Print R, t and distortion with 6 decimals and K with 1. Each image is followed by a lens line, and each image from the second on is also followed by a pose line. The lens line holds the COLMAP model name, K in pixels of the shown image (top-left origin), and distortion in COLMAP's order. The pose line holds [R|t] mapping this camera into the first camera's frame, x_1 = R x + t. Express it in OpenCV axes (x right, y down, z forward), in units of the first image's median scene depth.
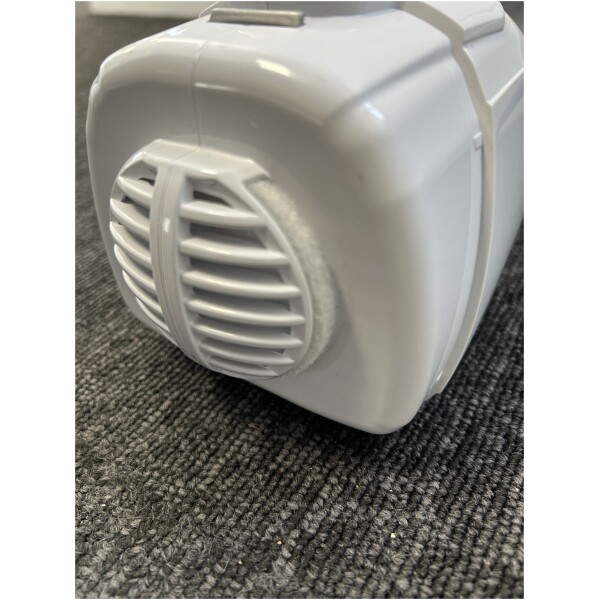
lens RADIAL K [[485.4, 0, 295.9], [0, 485.4, 299.4], [0, 0, 1]] dist [-0.011683, -0.024306]
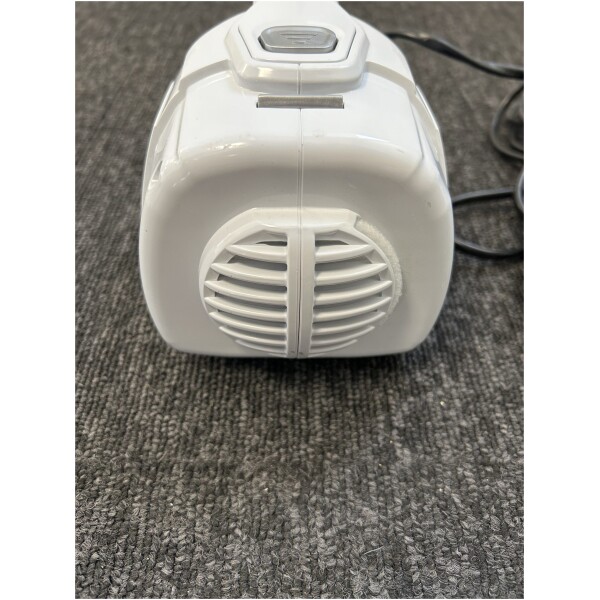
lens RADIAL K [[485.4, 0, 294.3], [0, 485.4, 300.5], [0, 0, 1]] dist [-0.011683, -0.024306]
pose [[0.821103, -0.365988, 0.437999, -0.719291], [0.304883, 0.929953, 0.205508, -0.284781], [-0.482532, -0.035205, 0.875171, -0.150208]]
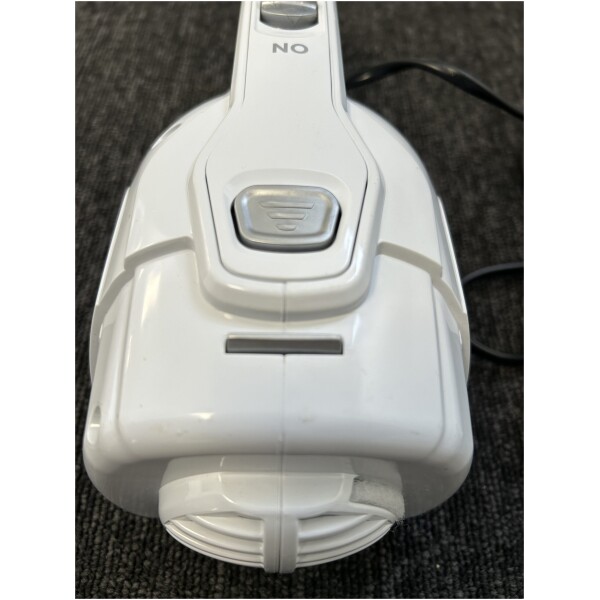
lens RADIAL K [[485.4, 0, 296.4], [0, 485.4, 300.8], [0, 0, 1]] dist [-0.011683, -0.024306]
pose [[0.827942, -0.427258, 0.363267, -0.314480], [0.278105, 0.875290, 0.395632, -0.840764], [-0.487001, -0.226534, 0.843512, 0.143567]]
